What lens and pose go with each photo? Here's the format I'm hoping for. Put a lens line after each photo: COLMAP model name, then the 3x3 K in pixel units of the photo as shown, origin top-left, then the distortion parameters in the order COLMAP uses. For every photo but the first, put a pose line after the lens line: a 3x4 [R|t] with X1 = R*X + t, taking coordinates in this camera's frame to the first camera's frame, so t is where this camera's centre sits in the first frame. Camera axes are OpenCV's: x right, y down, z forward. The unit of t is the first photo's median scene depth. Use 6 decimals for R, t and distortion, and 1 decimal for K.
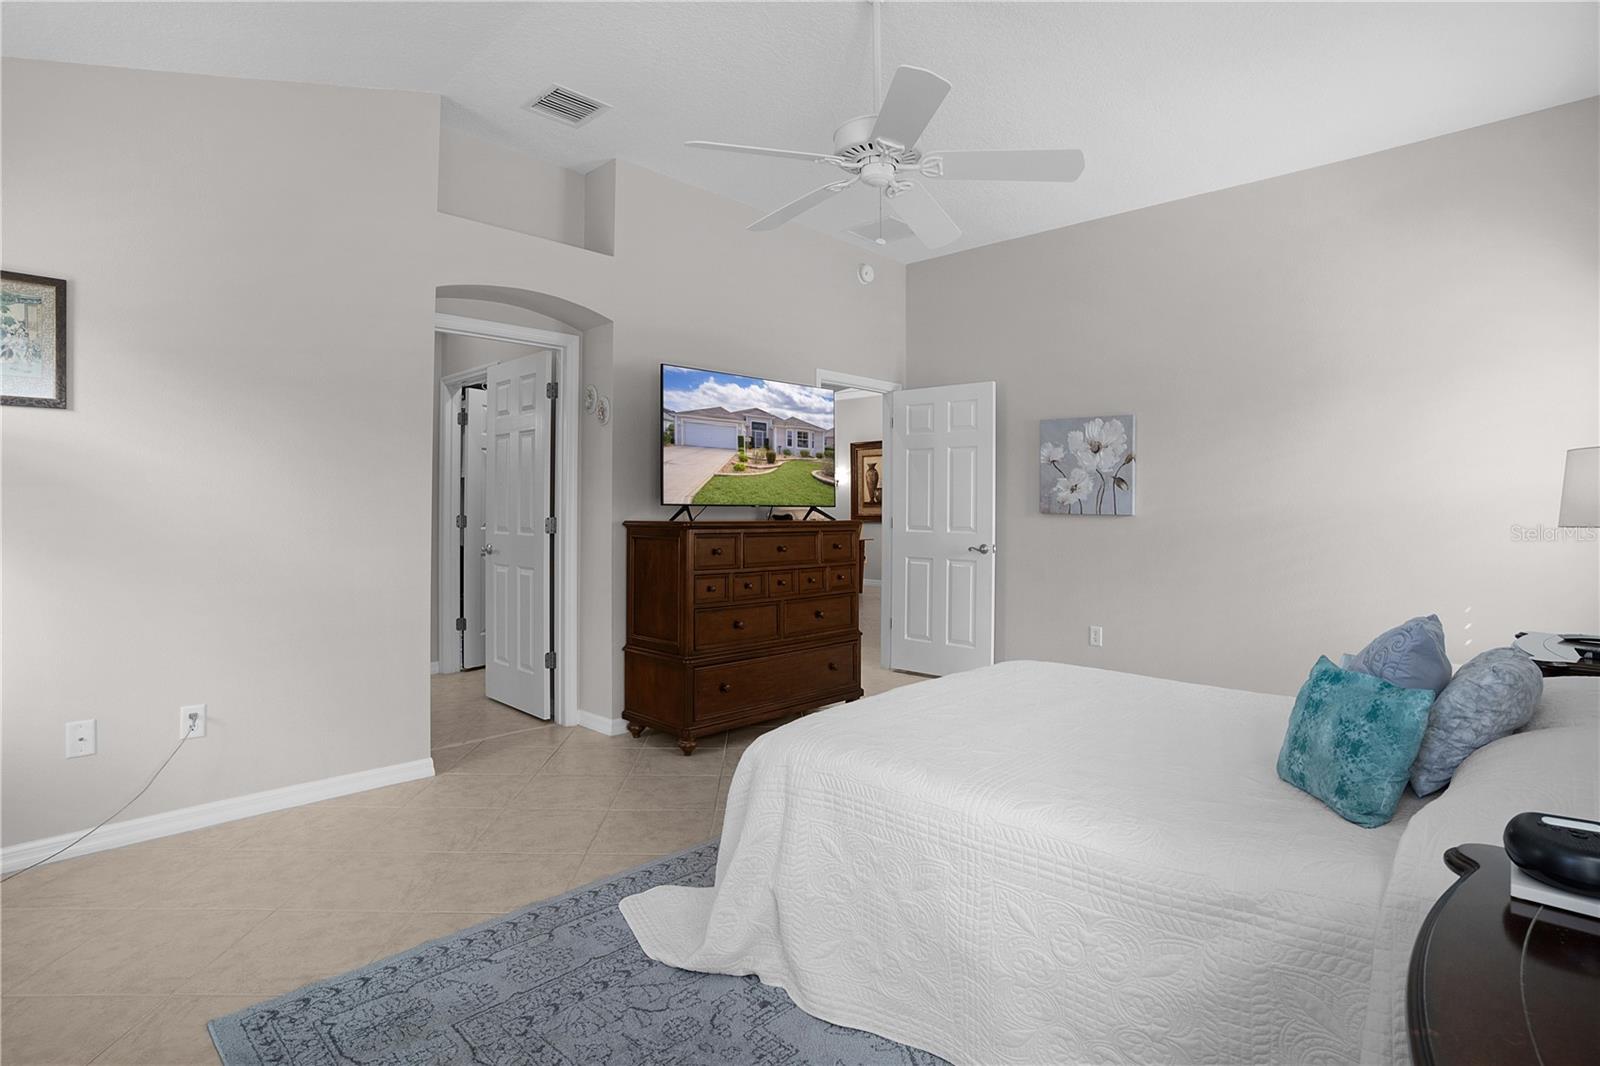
lens RADIAL K [[782.5, 0, 796.8], [0, 782.5, 543.8], [0, 0, 1]] dist [-0.026213, -0.000560]
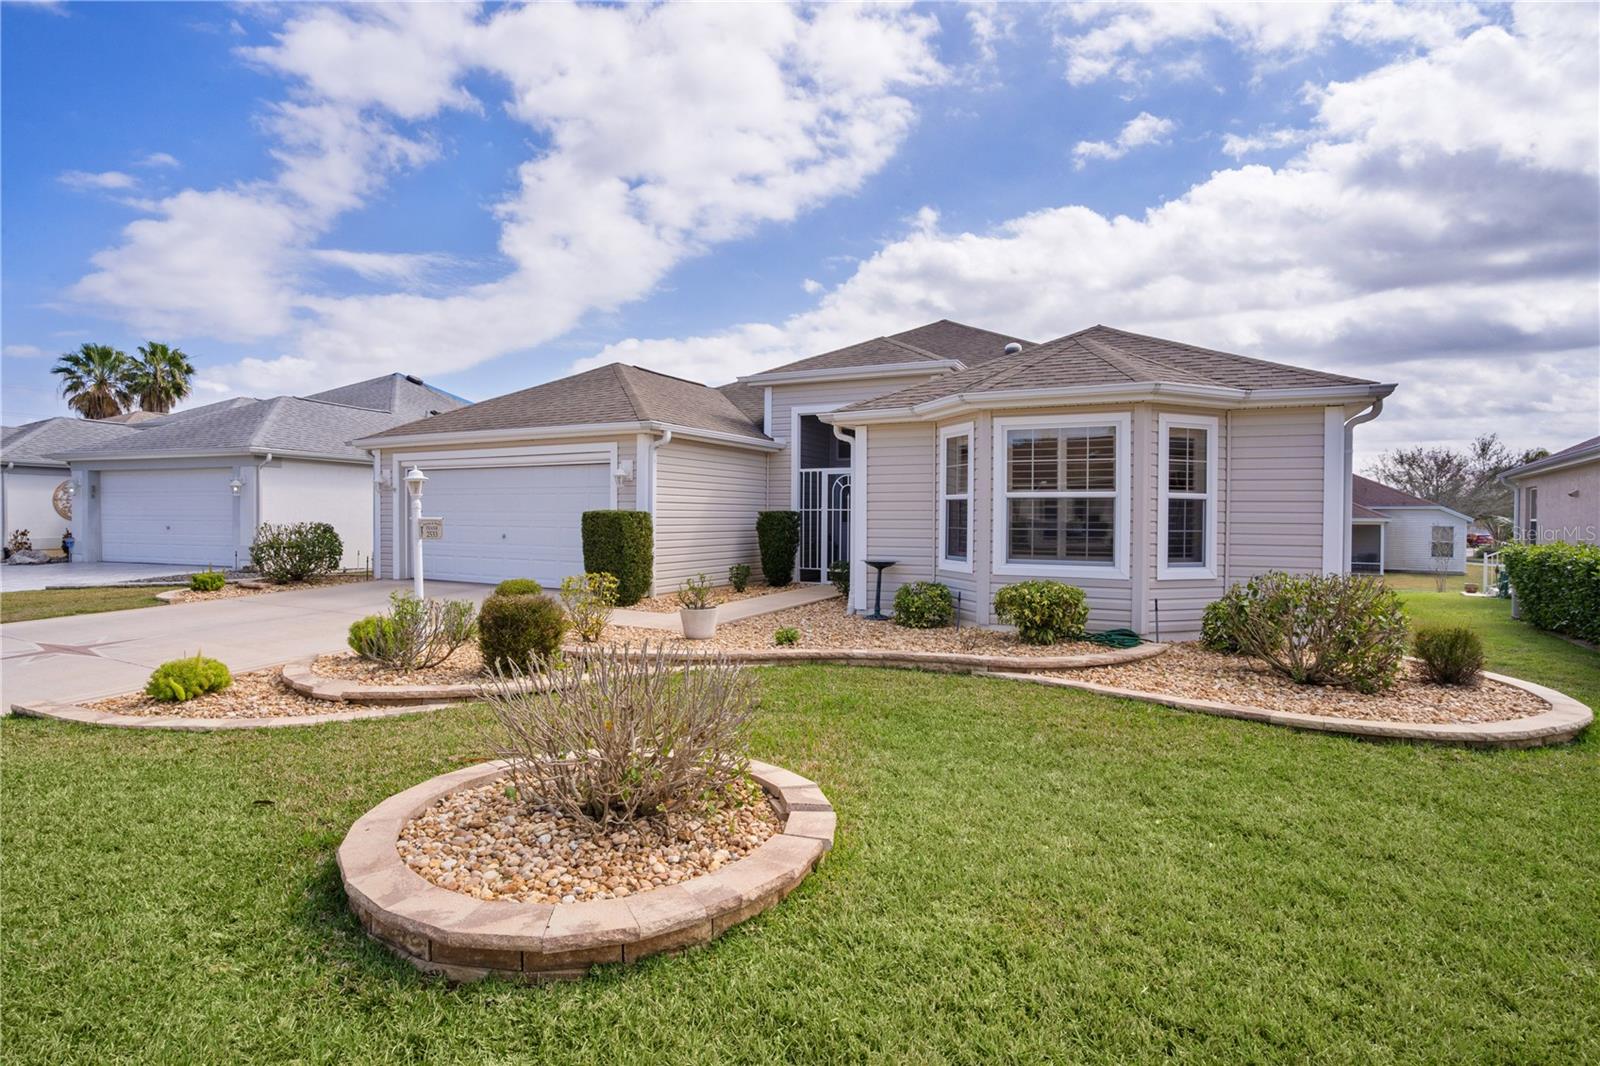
lens RADIAL K [[844.0, 0, 771.1], [0, 844.0, 536.4], [0, 0, 1]] dist [-0.058047, -0.000908]
pose [[0.491419, 0.012255, -0.870837, 0.100632], [0.008708, 0.999782, 0.018984, -0.133388], [0.870880, -0.016912, 0.491205, 0.920042]]
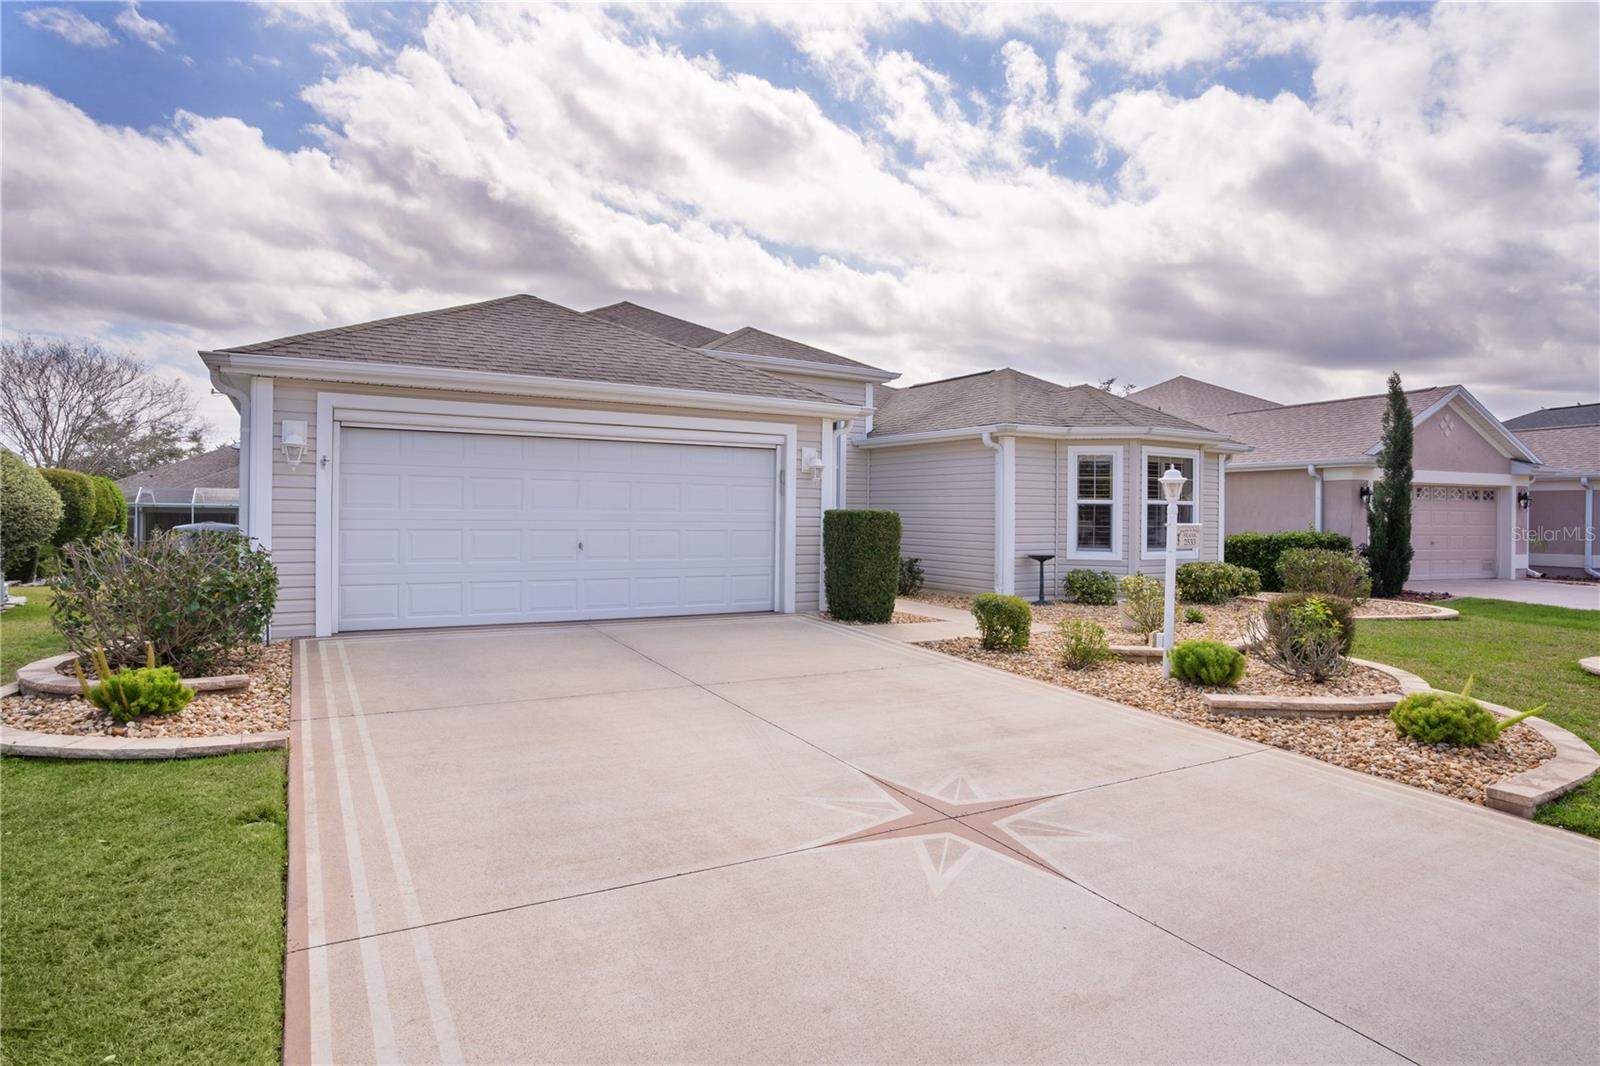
lens RADIAL K [[868.7, 0, 802.5], [0, 868.7, 541.5], [0, 0, 1]] dist [-0.048890, 0.004920]
pose [[0.999955, 0.000349, -0.009478, -0.072723], [0.000049, 0.999120, 0.041938, -0.136407], [0.009485, -0.041936, 0.999075, 0.827318]]
